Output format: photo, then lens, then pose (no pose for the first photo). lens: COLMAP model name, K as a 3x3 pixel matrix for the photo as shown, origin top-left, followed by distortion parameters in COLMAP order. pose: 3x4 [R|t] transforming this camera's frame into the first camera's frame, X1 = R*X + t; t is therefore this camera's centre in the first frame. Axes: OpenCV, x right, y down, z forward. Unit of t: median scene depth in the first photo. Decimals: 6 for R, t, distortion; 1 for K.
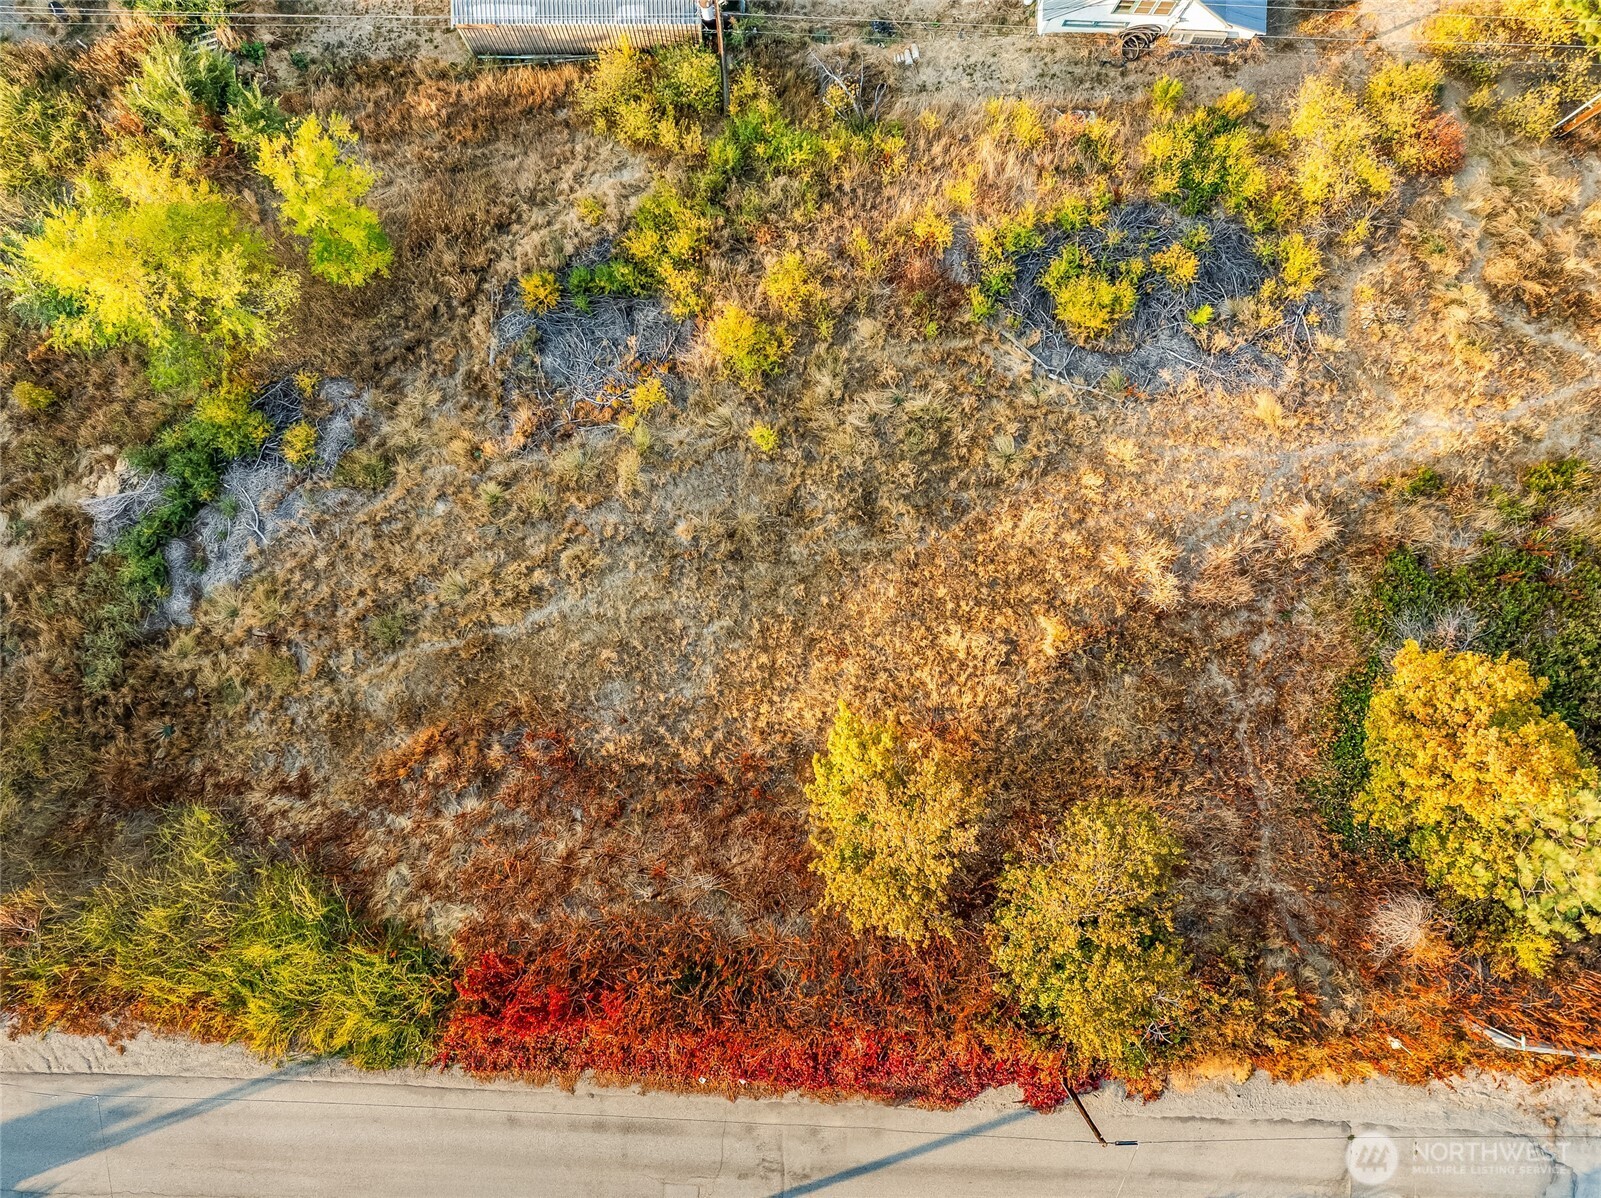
lens RADIAL K [[1115.3, 0, 800.5], [0, 1115.3, 599.0], [0, 0, 1]] dist [-0.024846, 0.010319]
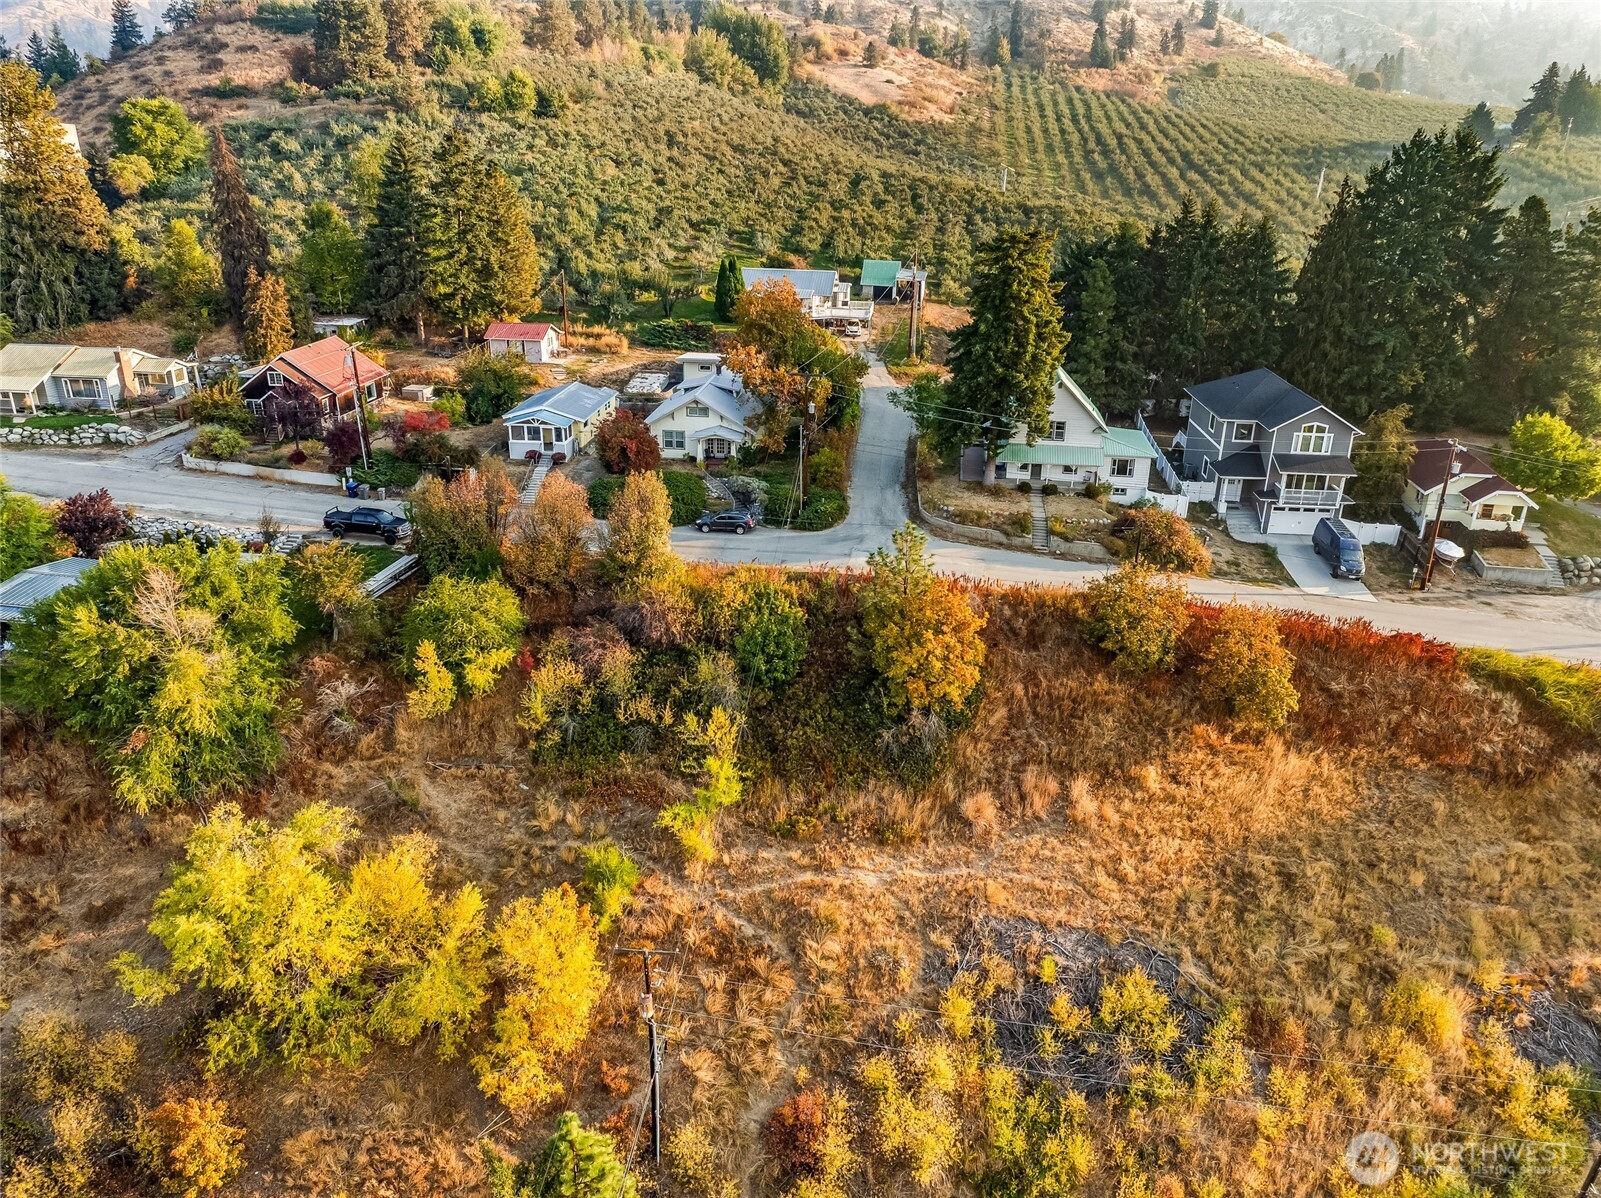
lens RADIAL K [[1114.2, 0, 792.8], [0, 1114.2, 598.1], [0, 0, 1]] dist [-0.023994, 0.008145]
pose [[-0.994890, -0.082841, 0.057714, 0.592586], [0.087731, -0.426406, 0.900267, -1.172364], [-0.049970, 0.900730, 0.431495, 0.133683]]
